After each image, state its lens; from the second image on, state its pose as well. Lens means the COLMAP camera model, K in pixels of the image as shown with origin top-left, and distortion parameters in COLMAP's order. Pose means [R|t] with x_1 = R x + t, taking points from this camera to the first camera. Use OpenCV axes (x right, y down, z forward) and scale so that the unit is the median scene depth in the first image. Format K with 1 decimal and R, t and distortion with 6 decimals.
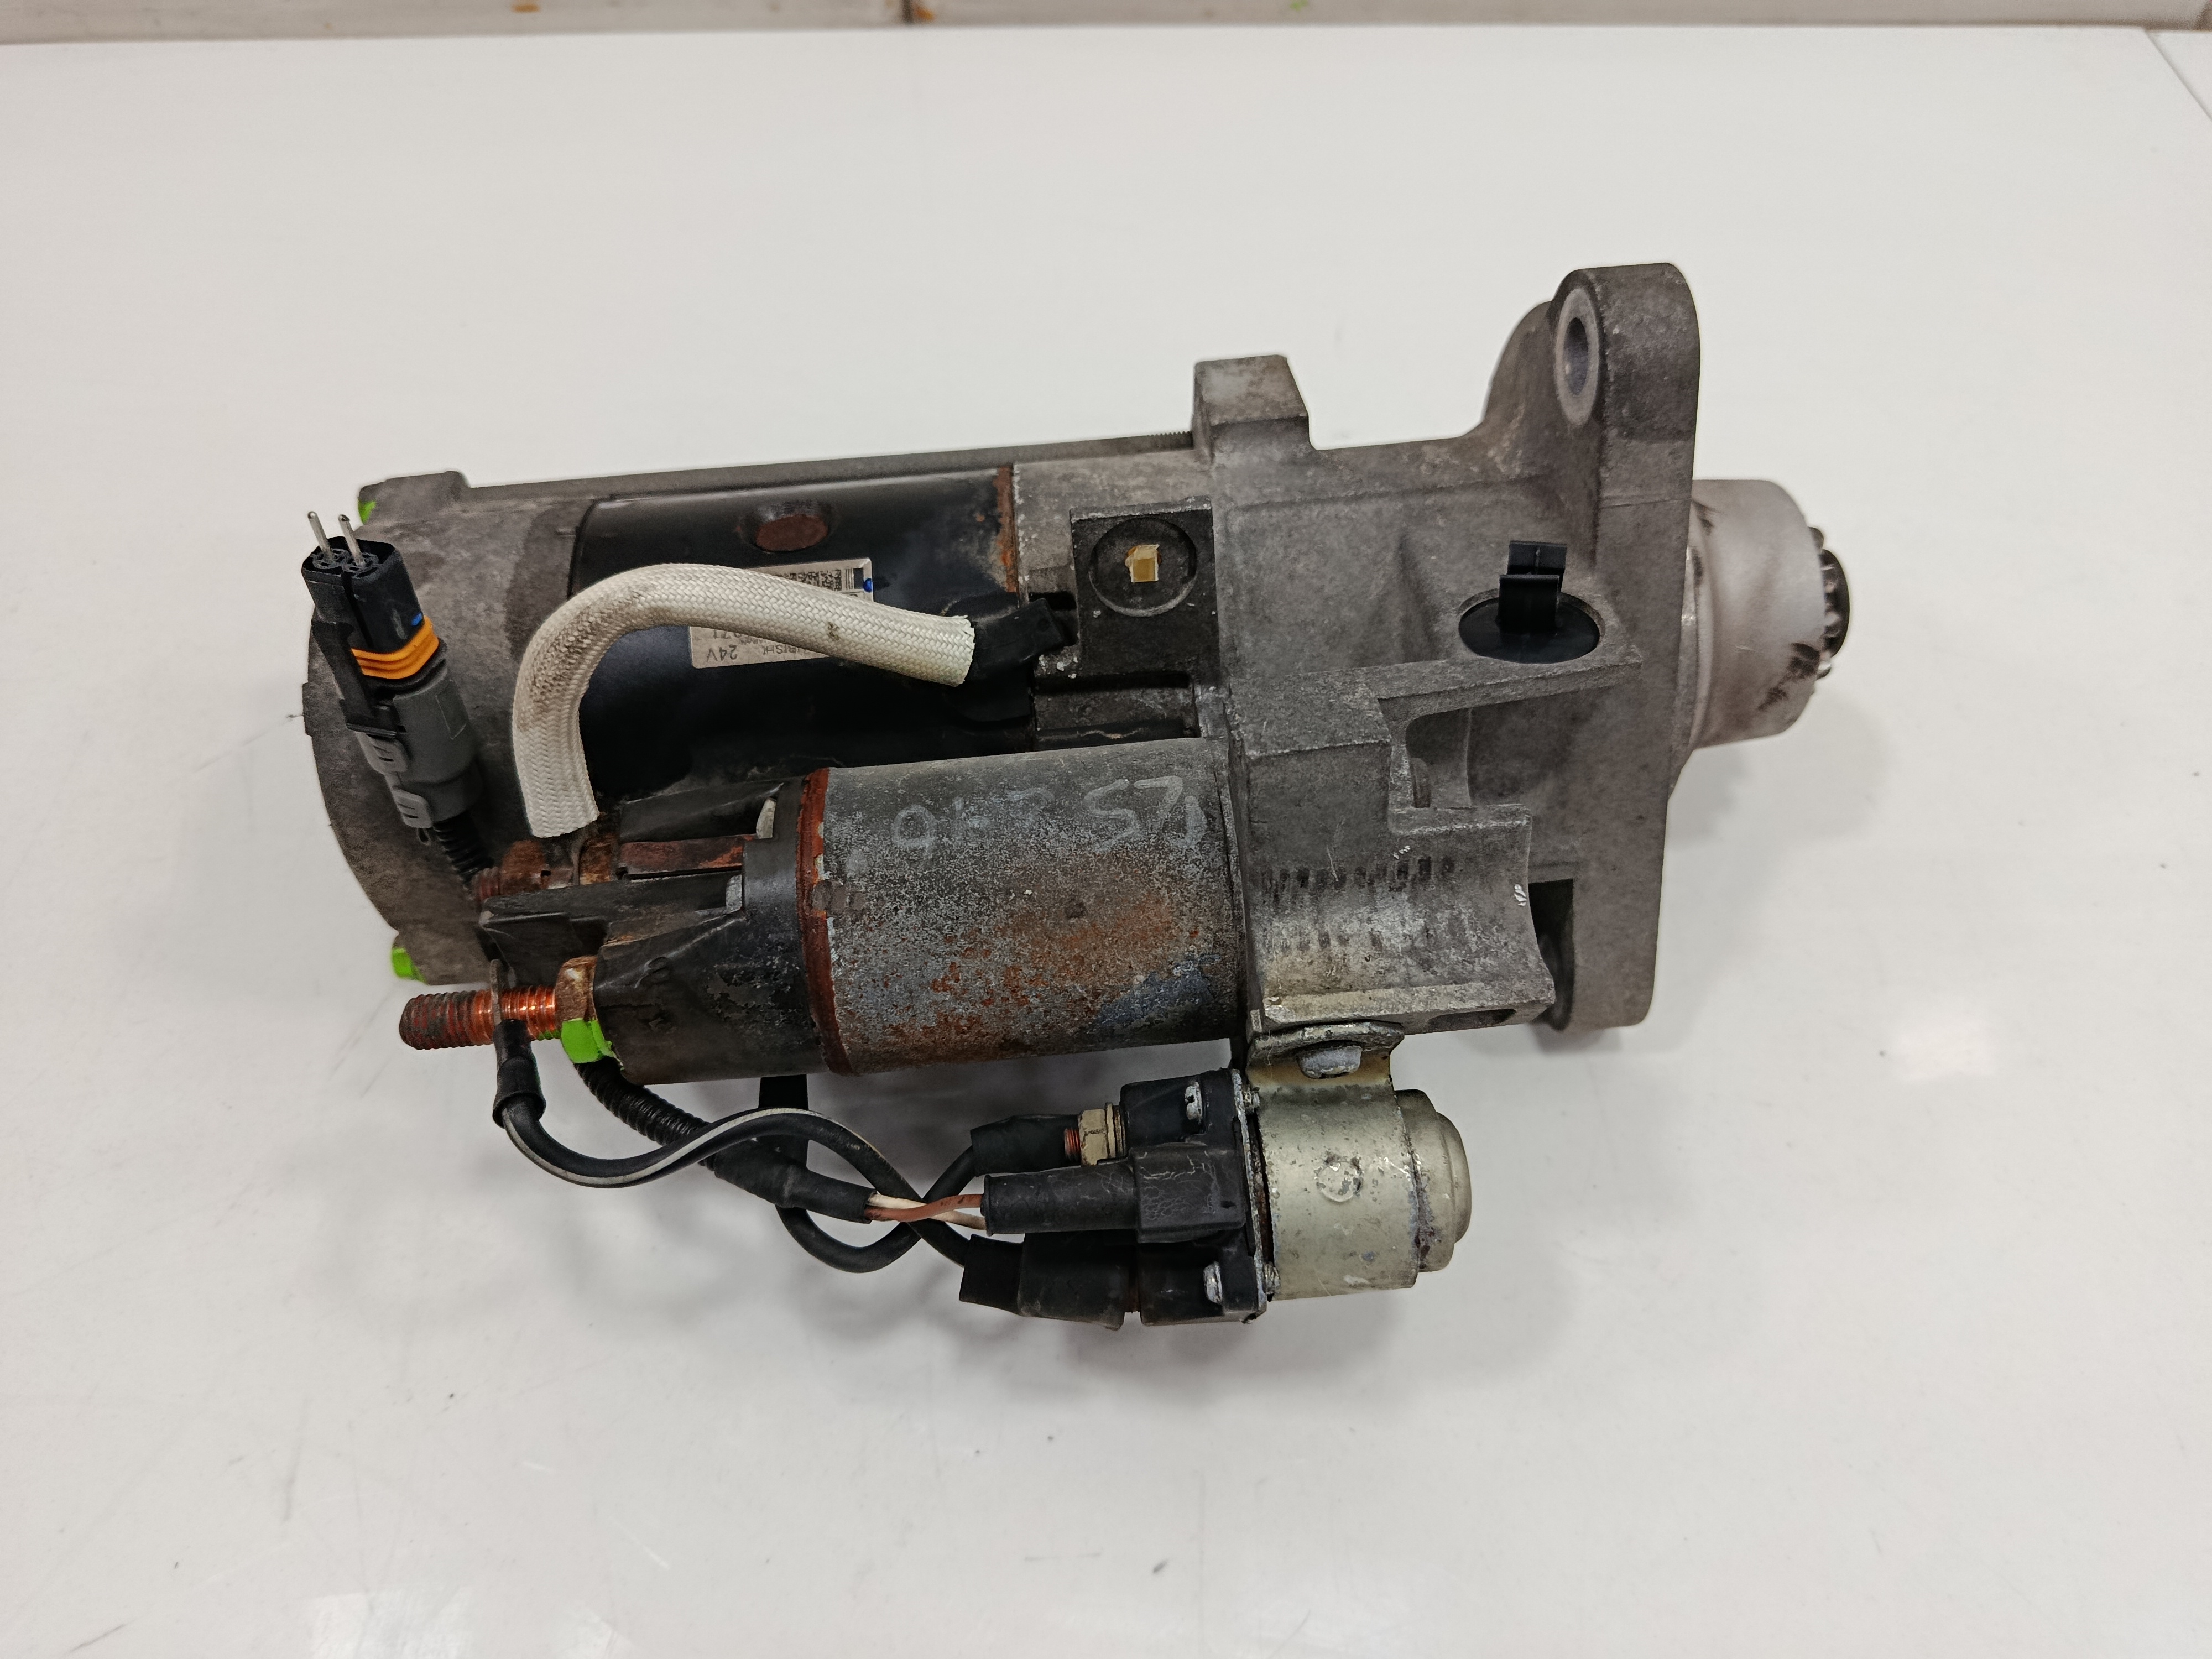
lens RADIAL K [[1555.8, 0, 1100.9], [0, 1555.8, 829.8], [0, 0, 1]] dist [-0.060697, 0.026195]
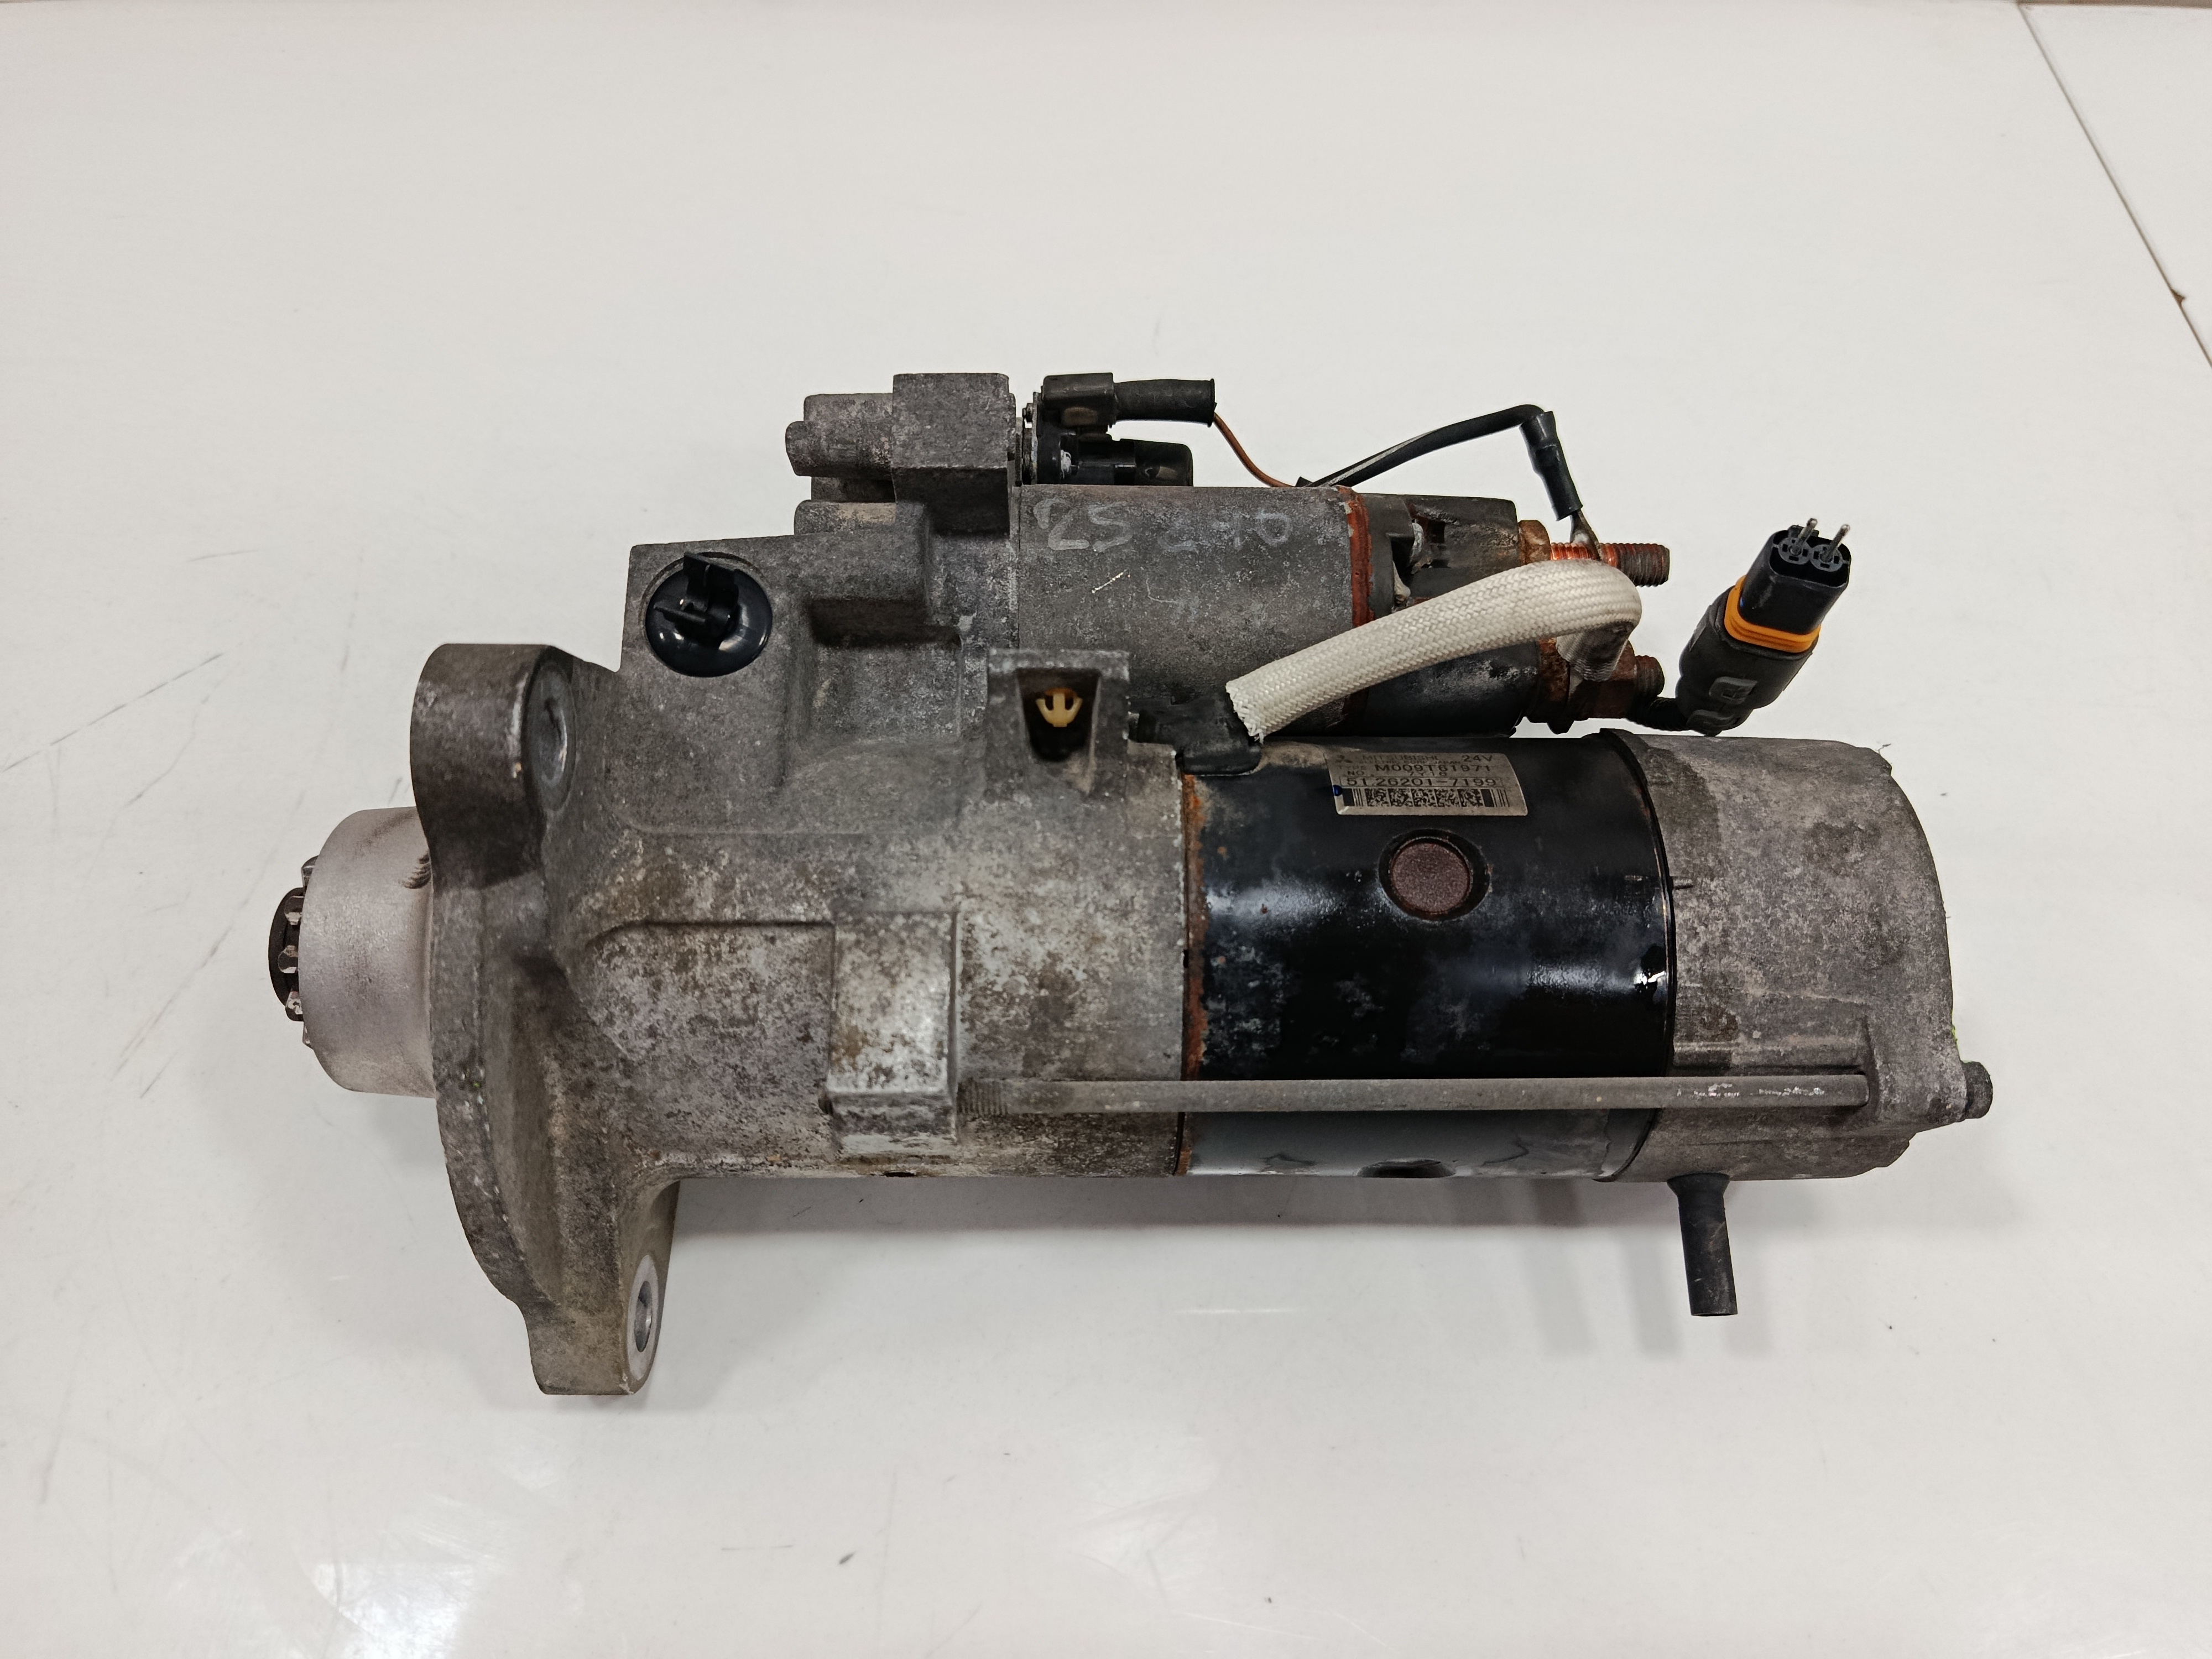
lens RADIAL K [[1555.8, 0, 1106.9], [0, 1555.8, 831.3], [0, 0, 1]] dist [-0.060697, 0.026195]
pose [[-0.996980, -0.056491, 0.053281, -0.067565], [0.071986, -0.415021, 0.906960, -1.191148], [-0.029122, 0.908057, 0.417834, 0.704776]]
